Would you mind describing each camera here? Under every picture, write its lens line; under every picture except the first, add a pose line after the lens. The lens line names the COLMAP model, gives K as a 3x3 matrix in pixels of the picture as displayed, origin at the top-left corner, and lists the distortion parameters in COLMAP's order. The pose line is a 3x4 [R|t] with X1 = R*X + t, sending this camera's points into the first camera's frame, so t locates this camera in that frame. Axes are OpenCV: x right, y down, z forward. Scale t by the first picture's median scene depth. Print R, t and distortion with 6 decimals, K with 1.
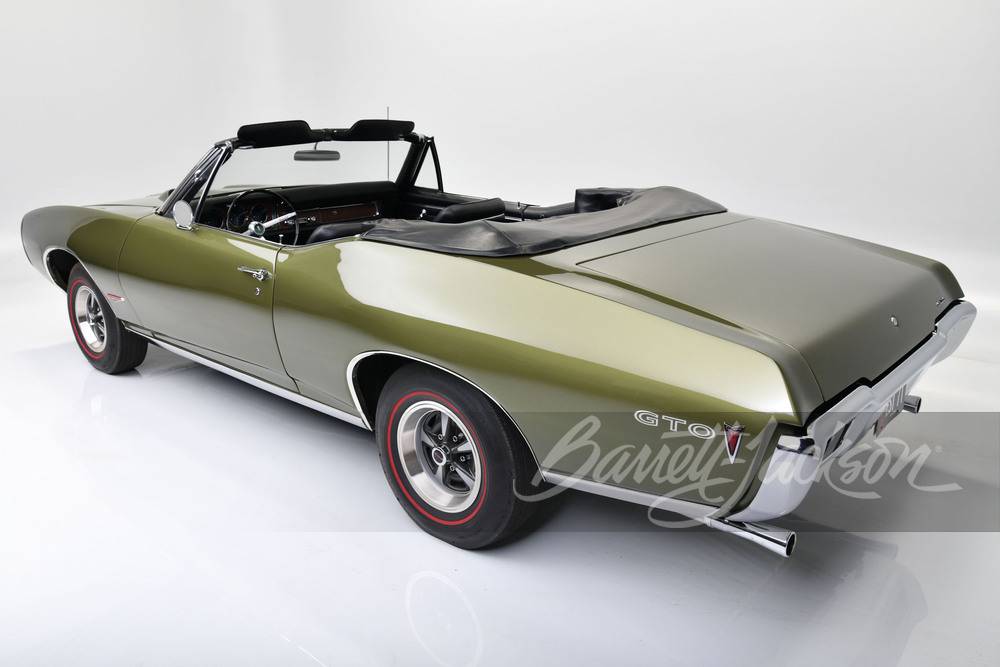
lens RADIAL K [[794.4, 0, 494.6], [0, 794.4, 325.7], [0, 0, 1]] dist [-0.052154, 0.016692]
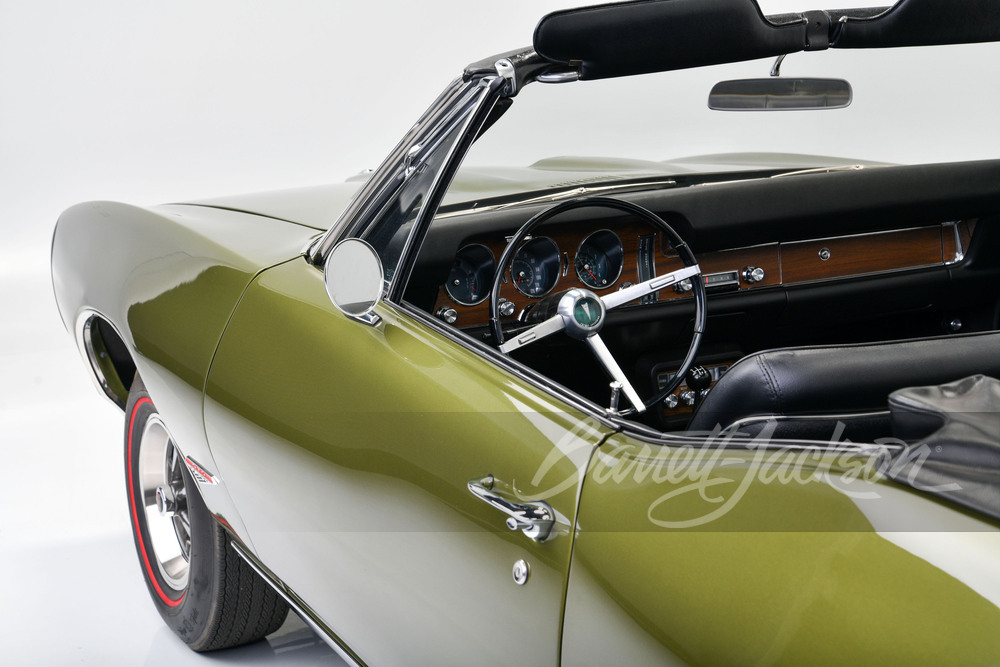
lens RADIAL K [[1696.6, 0, 502.7], [0, 1696.6, 334.3], [0, 0, 1]] dist [0.441940, 0.000000]
pose [[0.920485, 0.068747, -0.384682, -0.049473], [-0.084001, 0.996201, -0.022970, -0.095467], [0.381642, 0.053457, 0.922763, 0.315840]]
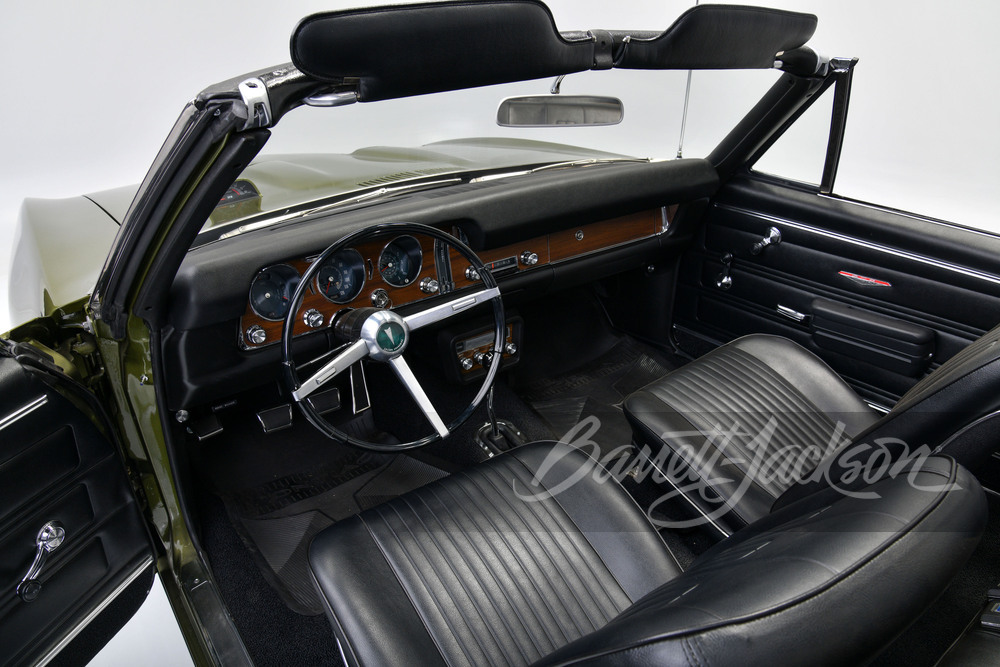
lens RADIAL K [[681.5, 0, 496.9], [0, 681.5, 330.3], [0, 0, 1]] dist [-0.076010, 0.012879]
pose [[0.976058, 0.078839, -0.202717, -0.198549], [-0.045062, 0.985072, 0.166140, -0.181055], [0.212789, -0.153027, 0.965041, 0.744417]]
